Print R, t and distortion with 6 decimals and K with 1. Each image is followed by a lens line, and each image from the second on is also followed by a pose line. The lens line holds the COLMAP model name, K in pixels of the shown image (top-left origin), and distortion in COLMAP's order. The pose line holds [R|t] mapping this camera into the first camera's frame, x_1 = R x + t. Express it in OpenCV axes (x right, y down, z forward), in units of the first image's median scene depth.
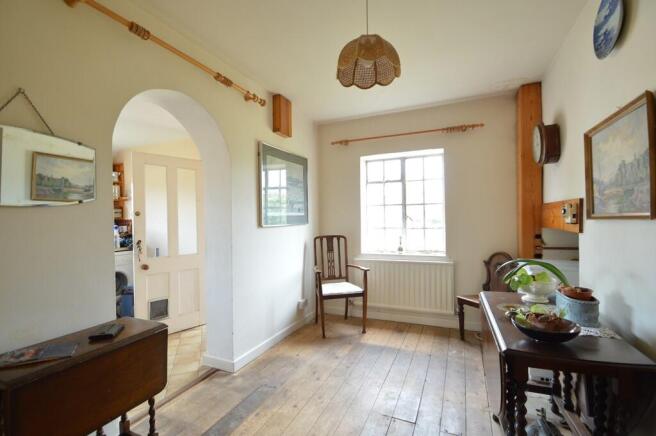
lens RADIAL K [[300.2, 0, 324.5], [0, 300.2, 218.5], [0, 0, 1]] dist [-0.010414, -0.000800]
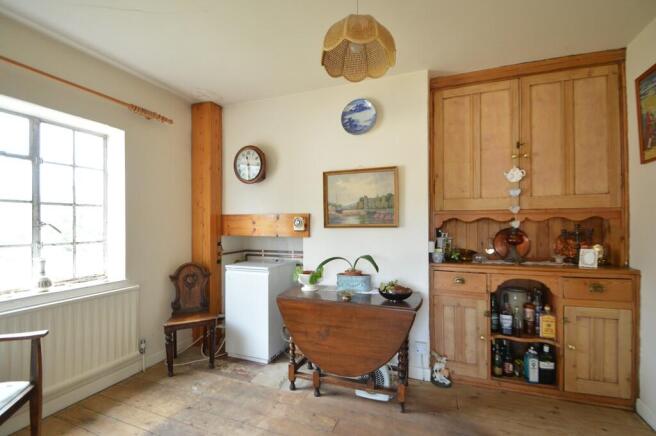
lens RADIAL K [[300.2, 0, 326.1], [0, 300.2, 221.2], [0, 0, 1]] dist [-0.010414, -0.000800]
pose [[-0.061432, 0.025712, 0.997780, -0.357355], [0.003735, 0.999667, -0.025531, 0.004967], [-0.998104, 0.002158, -0.061508, 0.573395]]
